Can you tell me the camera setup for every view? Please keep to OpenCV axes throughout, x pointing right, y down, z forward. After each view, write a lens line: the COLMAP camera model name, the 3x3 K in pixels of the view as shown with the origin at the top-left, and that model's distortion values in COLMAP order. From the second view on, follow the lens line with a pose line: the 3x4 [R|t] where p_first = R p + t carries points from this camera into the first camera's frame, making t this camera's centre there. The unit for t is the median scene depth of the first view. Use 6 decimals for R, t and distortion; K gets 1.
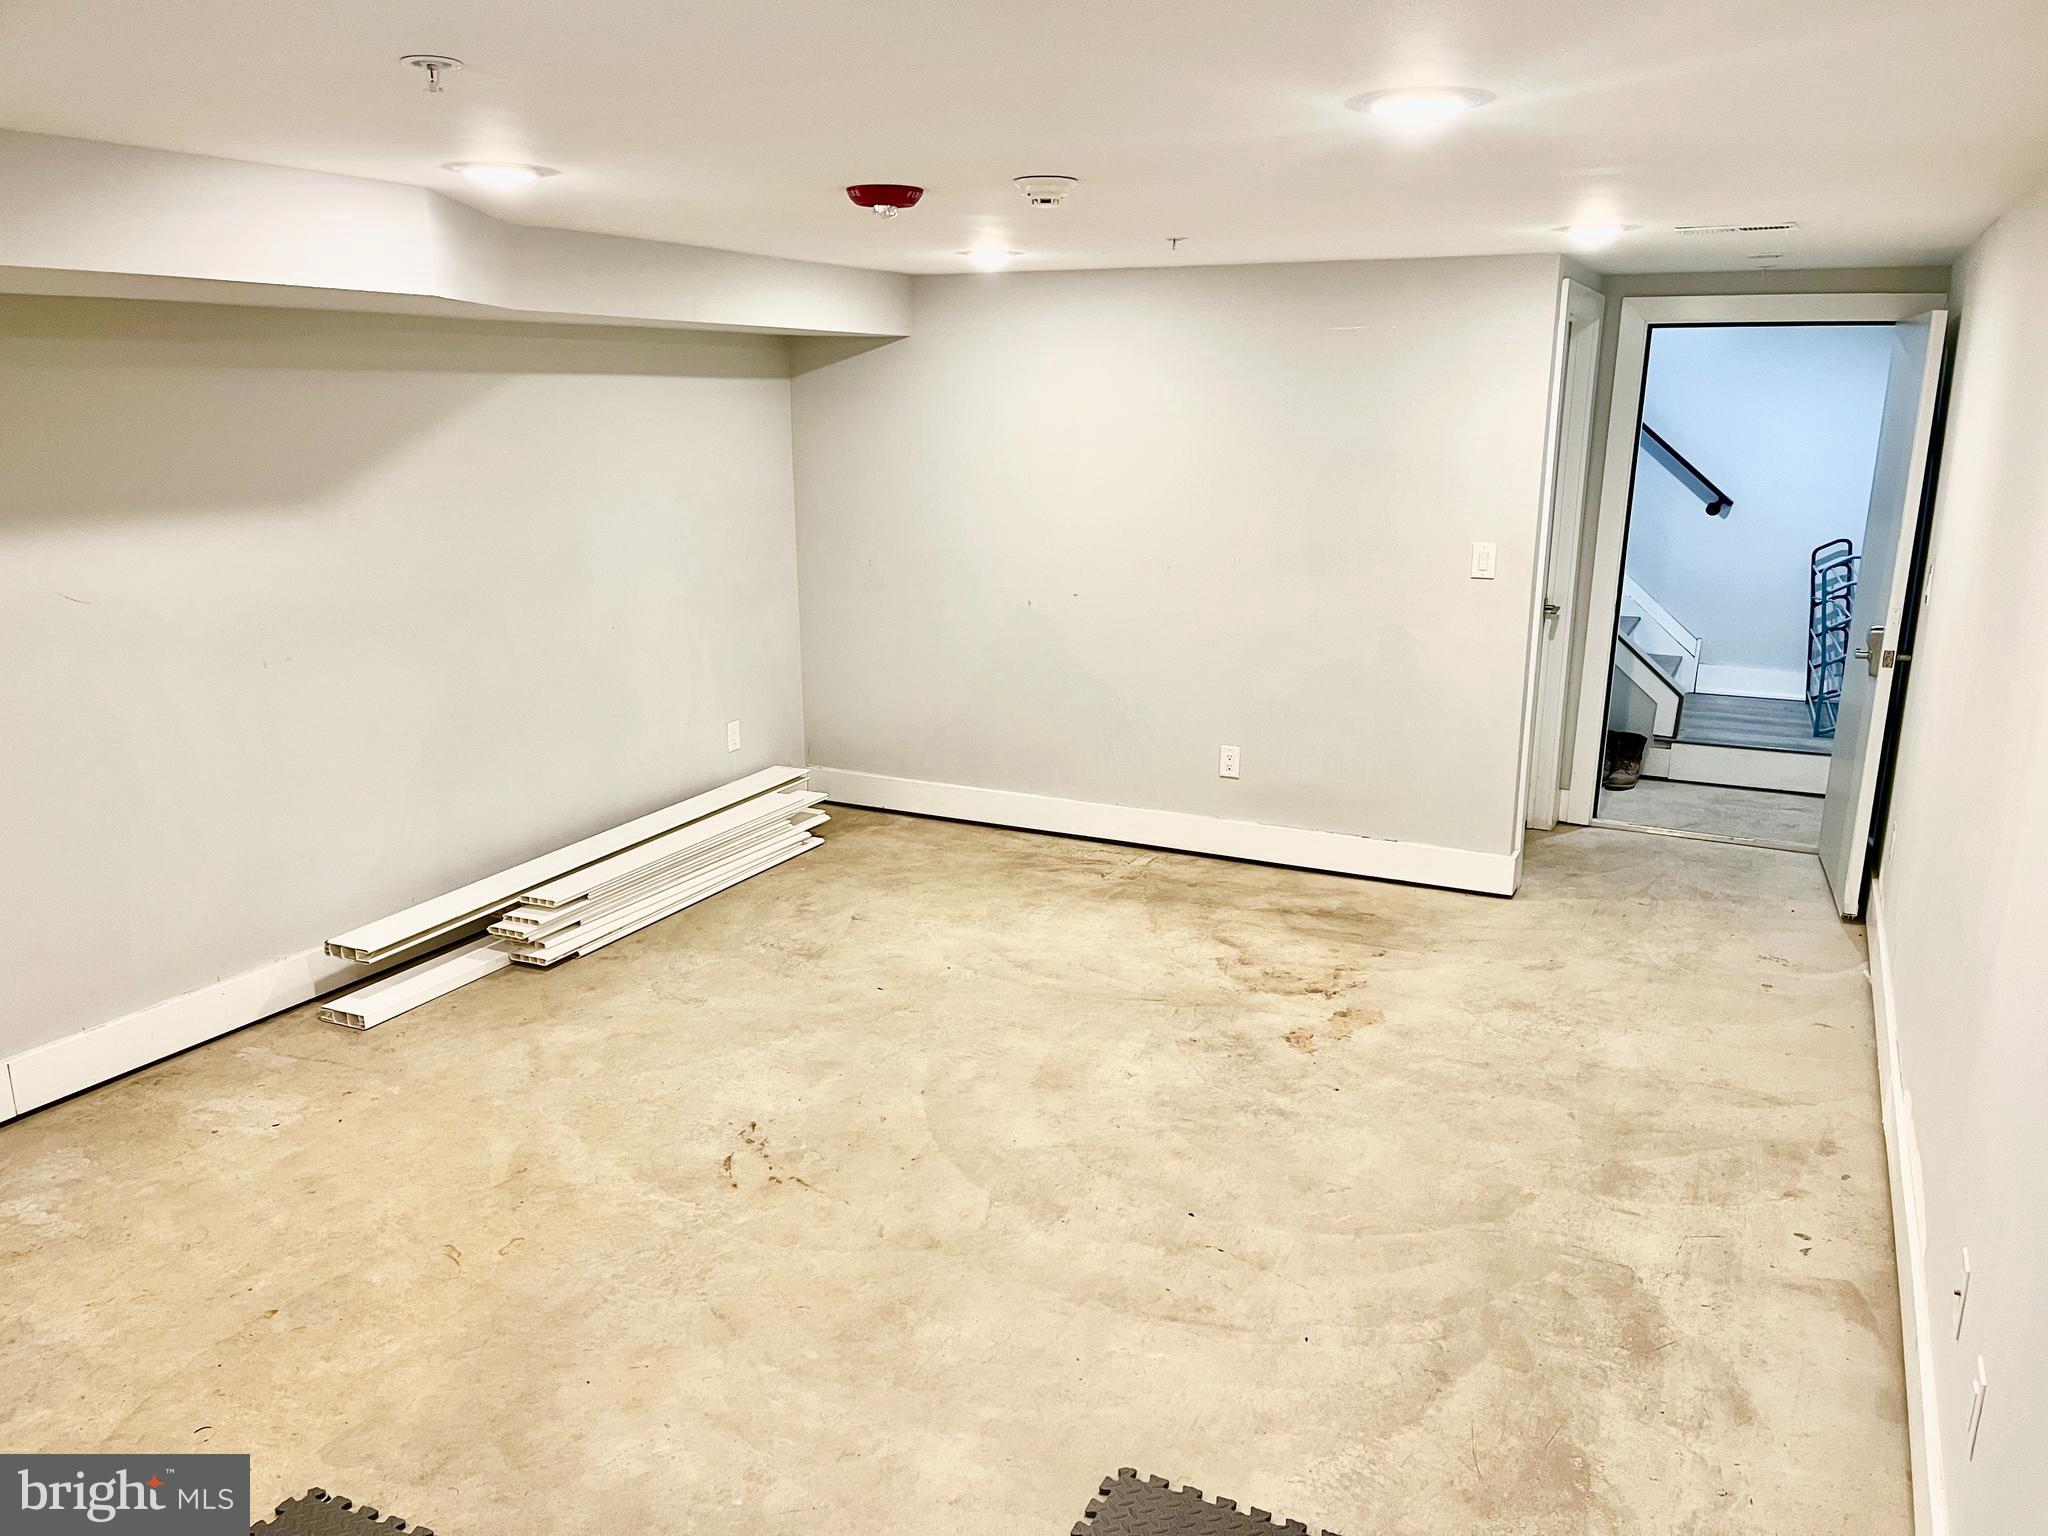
lens RADIAL K [[1537.2, 0, 1034.8], [0, 1537.2, 777.1], [0, 0, 1]] dist [0.080734, -0.107854]
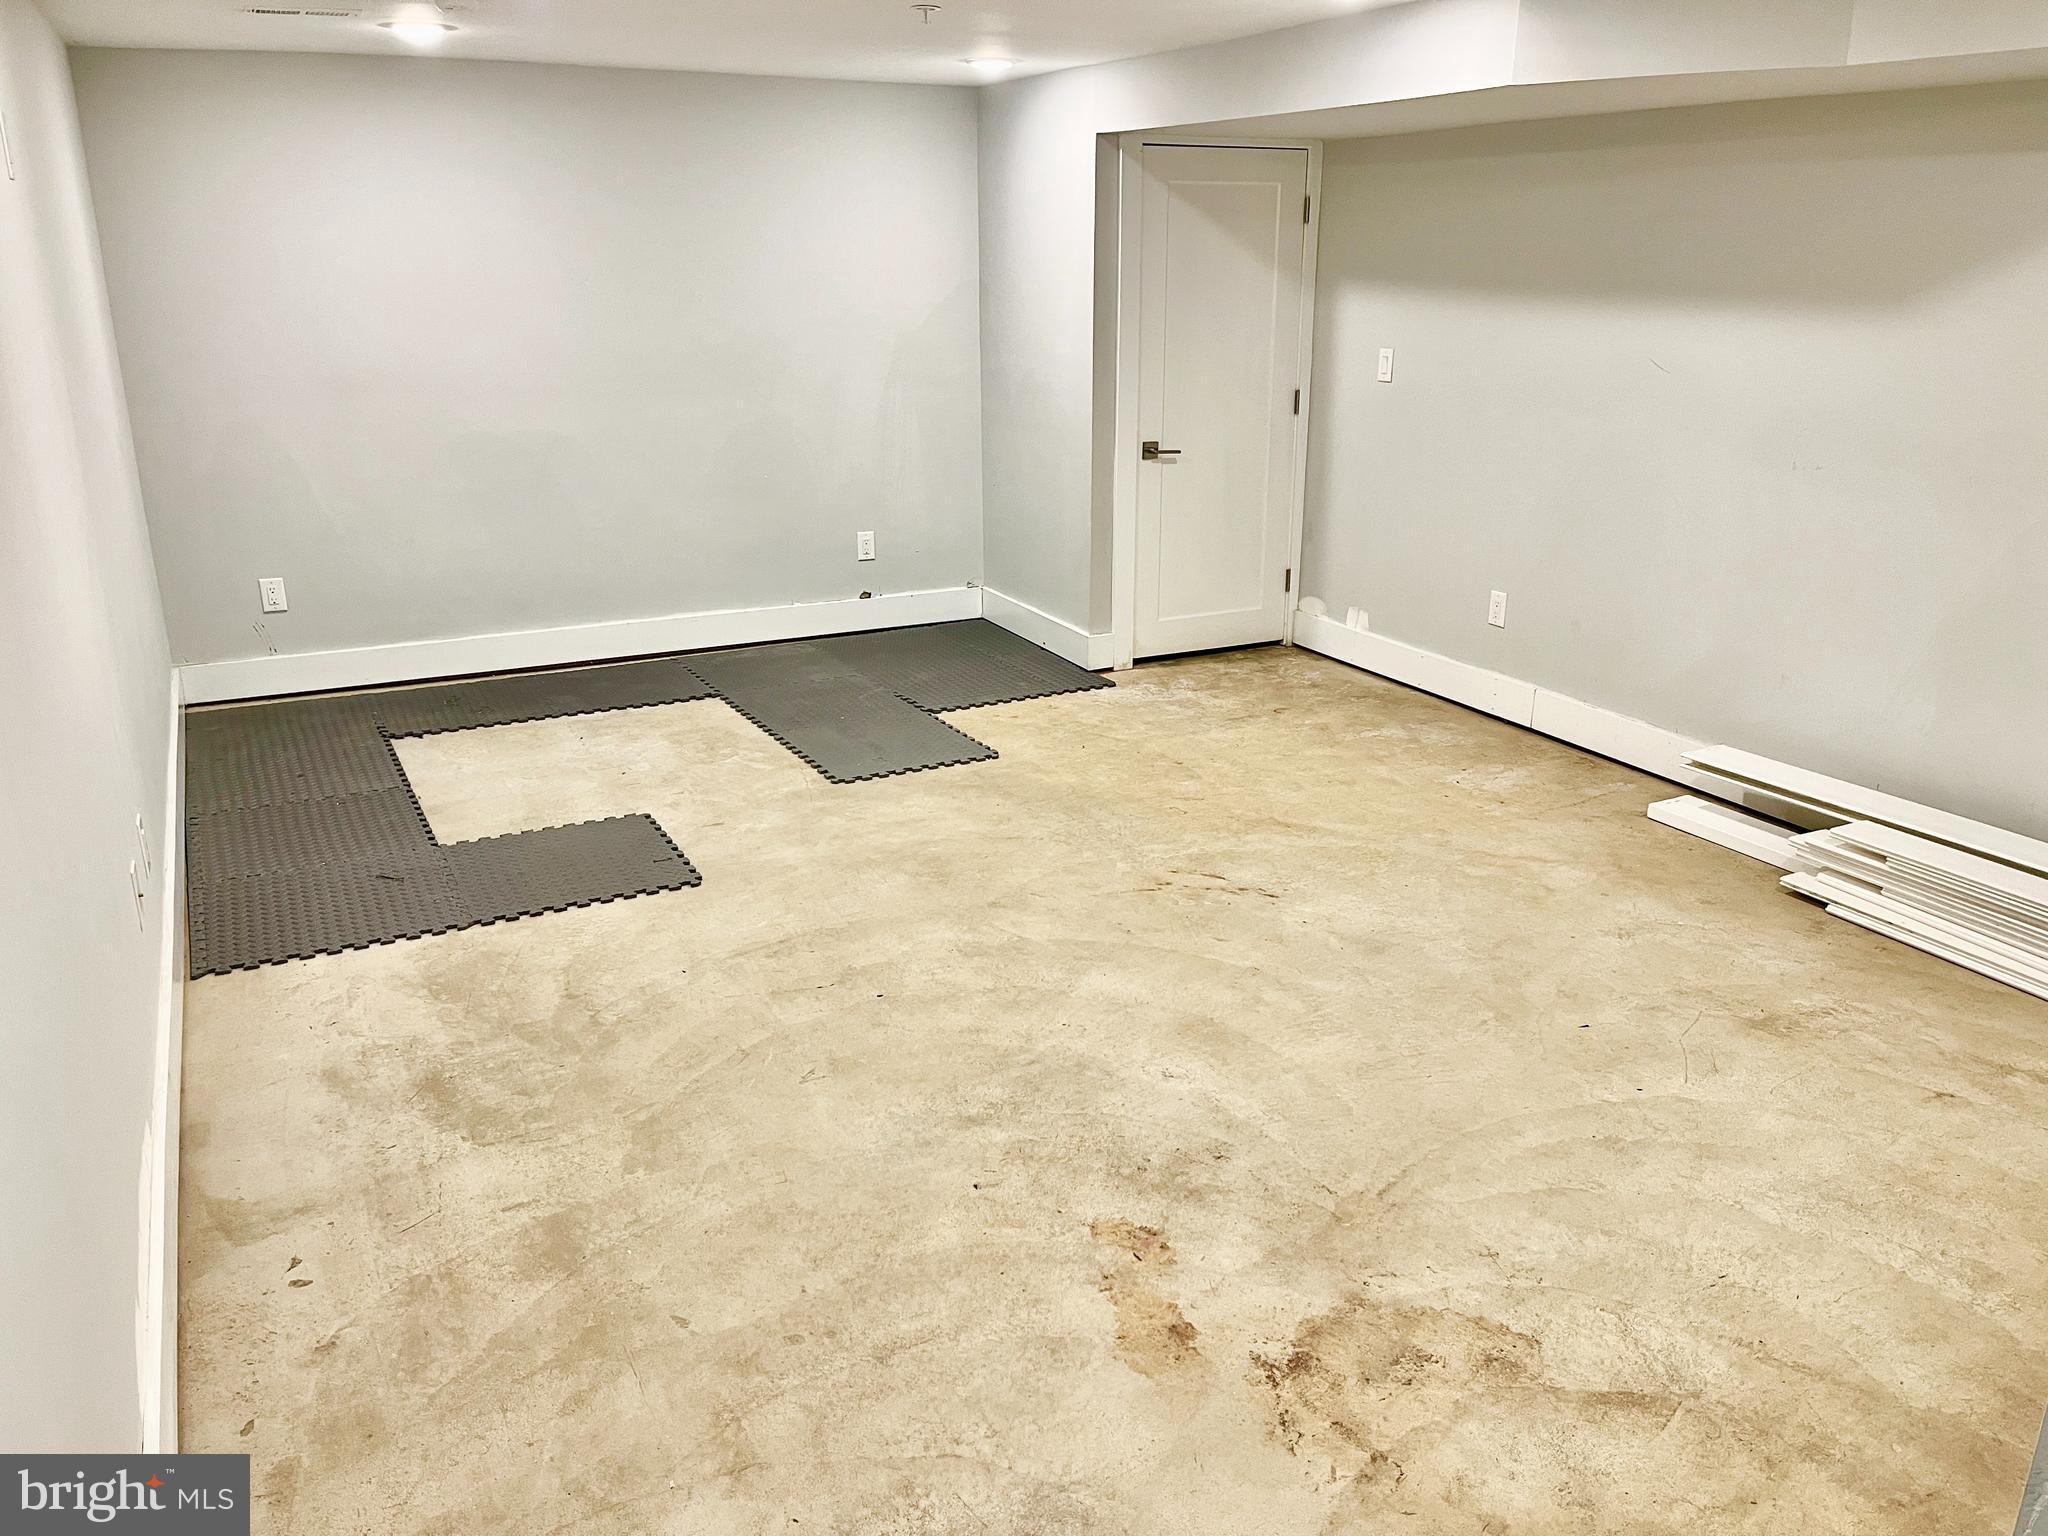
lens RADIAL K [[1537.2, 0, 1032.8], [0, 1537.2, 763.1], [0, 0, 1]] dist [0.080734, -0.107854]
pose [[-0.601622, 0.247951, -0.759323, 0.751809], [-0.197525, 0.874899, 0.442194, -0.311366], [0.773973, 0.416019, -0.477382, 1.456475]]
